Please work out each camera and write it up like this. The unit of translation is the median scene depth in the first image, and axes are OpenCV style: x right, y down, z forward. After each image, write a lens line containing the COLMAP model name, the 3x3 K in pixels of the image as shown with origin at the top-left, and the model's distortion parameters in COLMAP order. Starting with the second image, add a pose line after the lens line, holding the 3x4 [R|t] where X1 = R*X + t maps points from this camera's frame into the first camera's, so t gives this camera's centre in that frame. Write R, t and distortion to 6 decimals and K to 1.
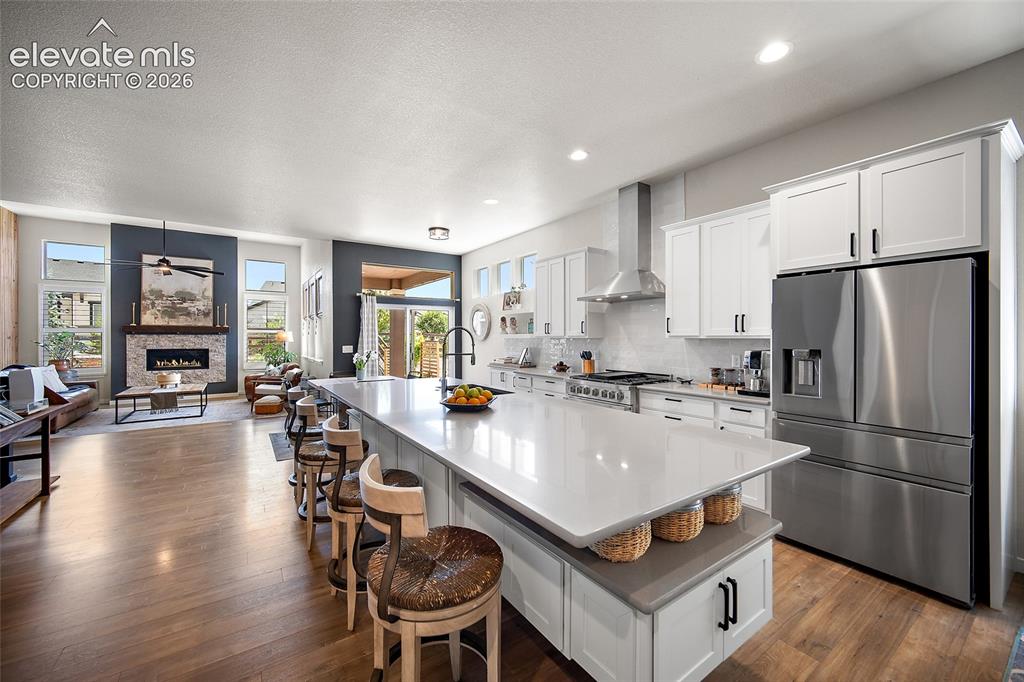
lens RADIAL K [[403.6, 0, 509.0], [0, 403.6, 340.8], [0, 0, 1]] dist [0.000713, 0.000277]
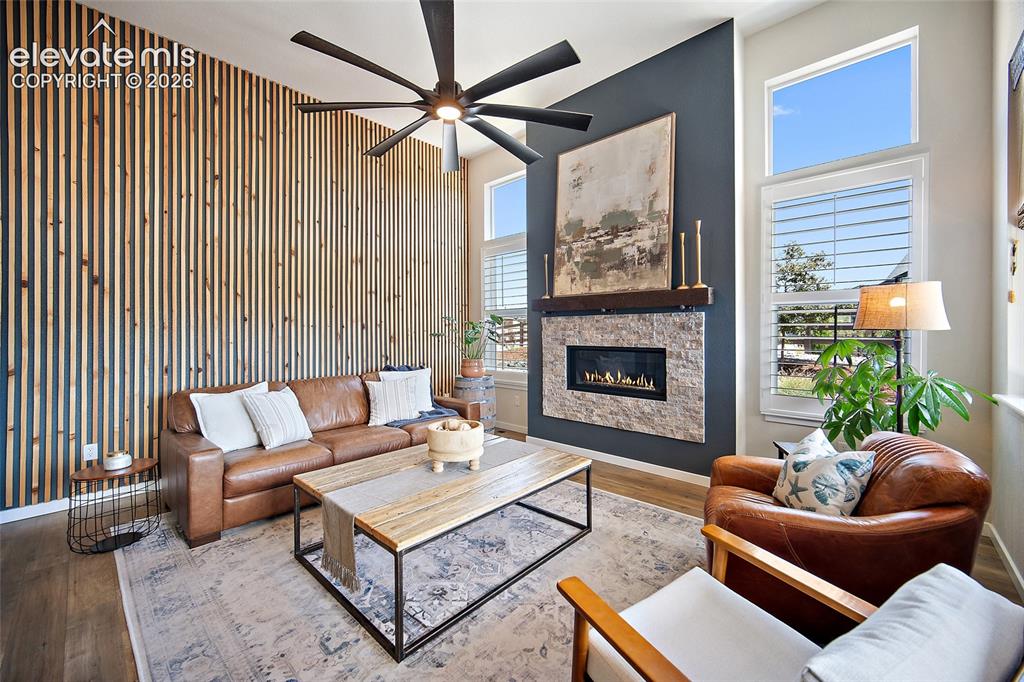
lens RADIAL K [[403.6, 0, 509.8], [0, 403.6, 334.4], [0, 0, 1]] dist [0.000713, 0.000277]
pose [[0.221066, 0.003325, -0.975253, -0.418843], [-0.006507, 0.999977, 0.001934, 0.006184], [0.975237, 0.005918, 0.221082, 0.803016]]
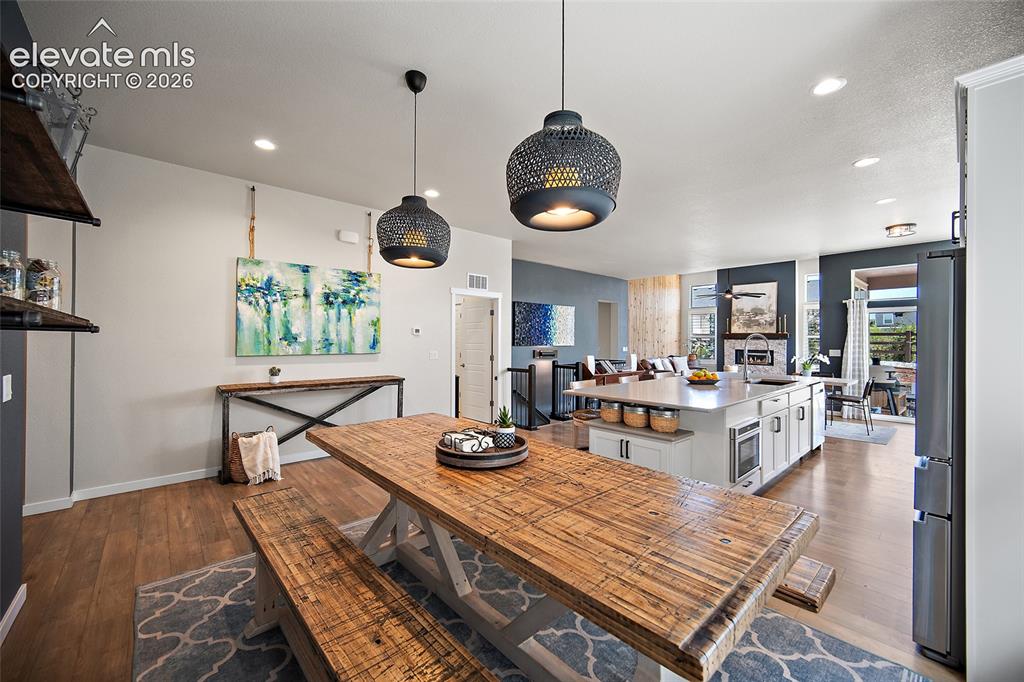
lens RADIAL K [[403.6, 0, 516.1], [0, 403.6, 341.7], [0, 0, 1]] dist [0.000713, 0.000277]
pose [[0.139560, 0.003831, -0.990206, 0.441238], [-0.011041, 0.999936, 0.002313, -0.002295], [0.990152, 0.010610, 0.139593, 0.001189]]
